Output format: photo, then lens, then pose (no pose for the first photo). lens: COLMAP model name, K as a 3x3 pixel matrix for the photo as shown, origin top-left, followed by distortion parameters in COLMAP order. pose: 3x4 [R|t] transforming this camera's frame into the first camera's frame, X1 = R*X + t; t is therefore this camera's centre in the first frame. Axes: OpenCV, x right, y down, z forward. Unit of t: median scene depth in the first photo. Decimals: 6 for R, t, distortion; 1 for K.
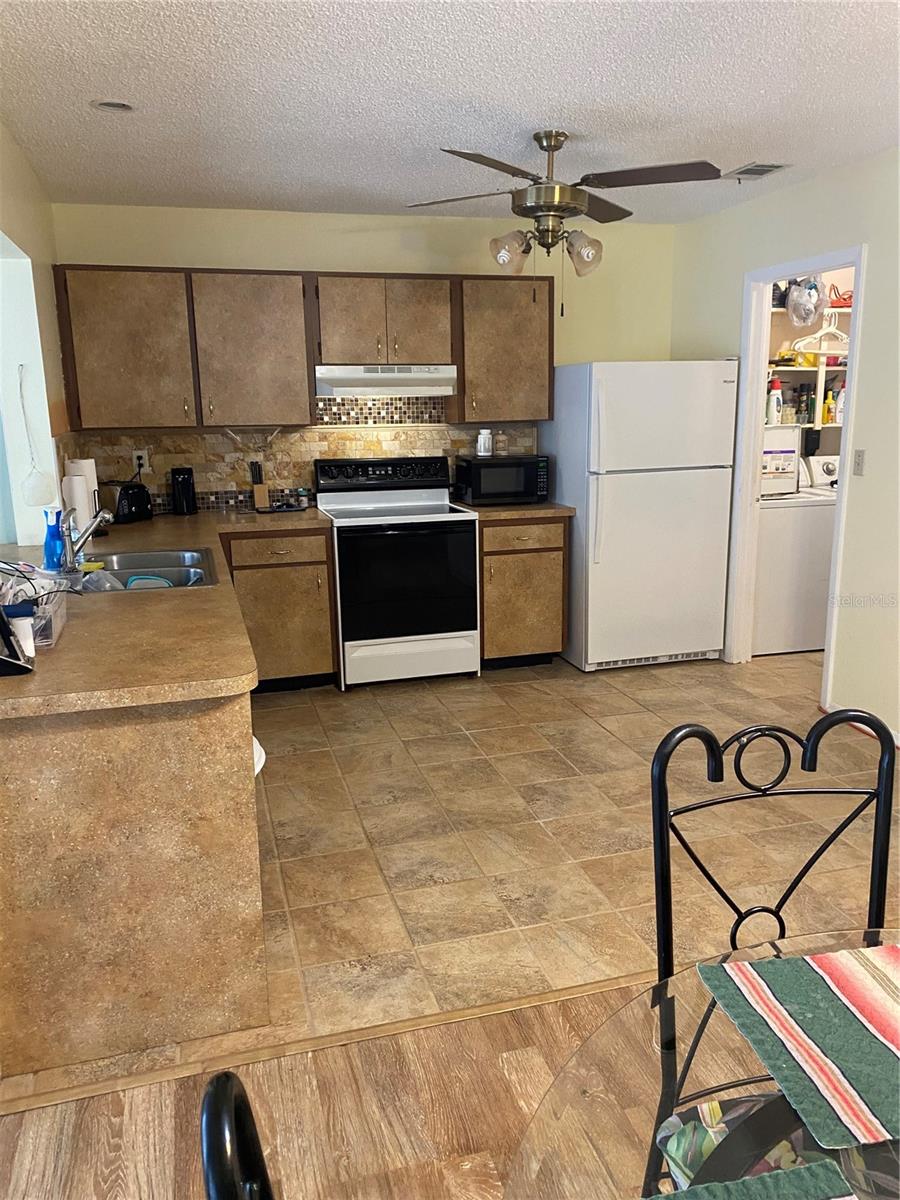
lens RADIAL K [[915.7, 0, 467.1], [0, 915.7, 612.1], [0, 0, 1]] dist [0.037218, -0.035481]
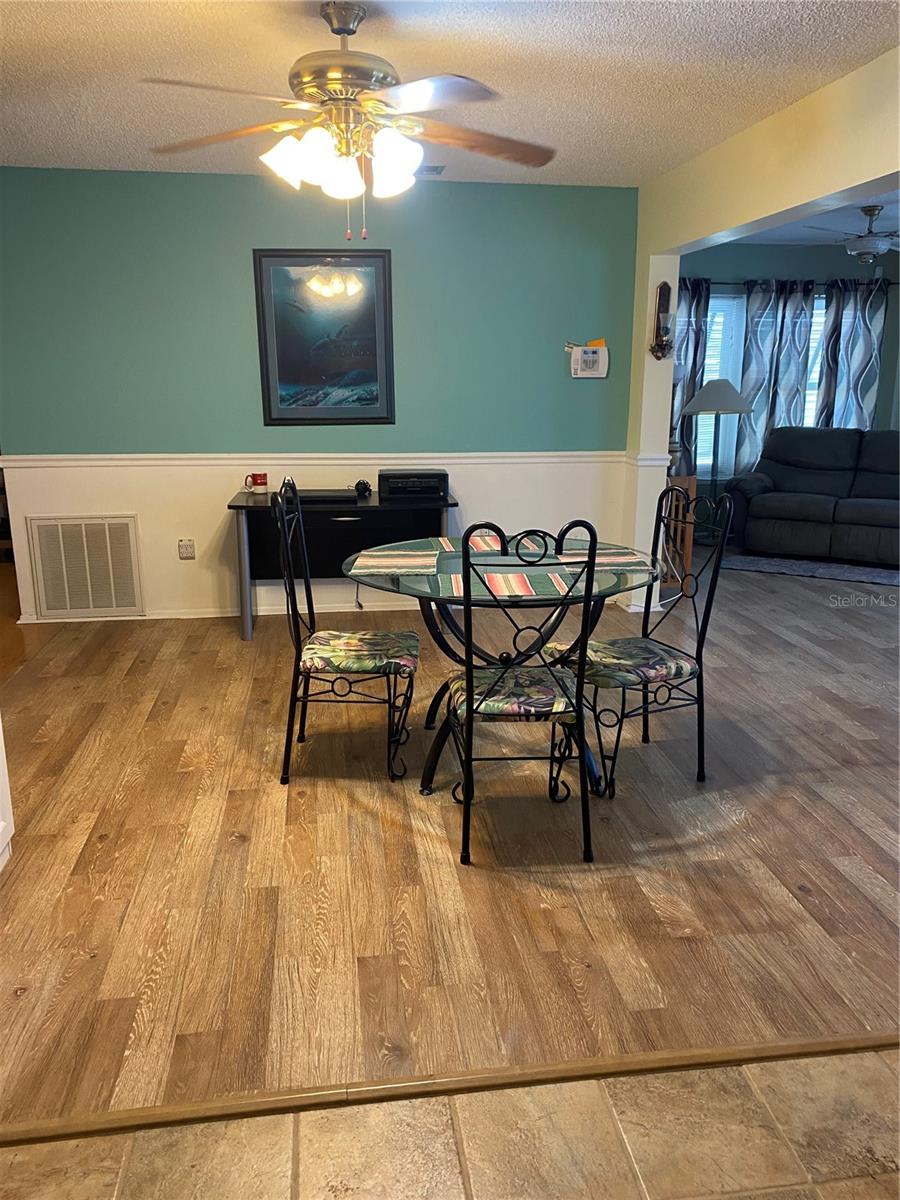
lens RADIAL K [[915.7, 0, 457.5], [0, 915.7, 603.7], [0, 0, 1]] dist [0.037218, -0.035481]
pose [[-0.989168, -0.027017, 0.144277, 0.059154], [0.042636, 0.887653, 0.458535, -0.175066], [-0.140456, 0.459720, -0.876887, 0.791861]]
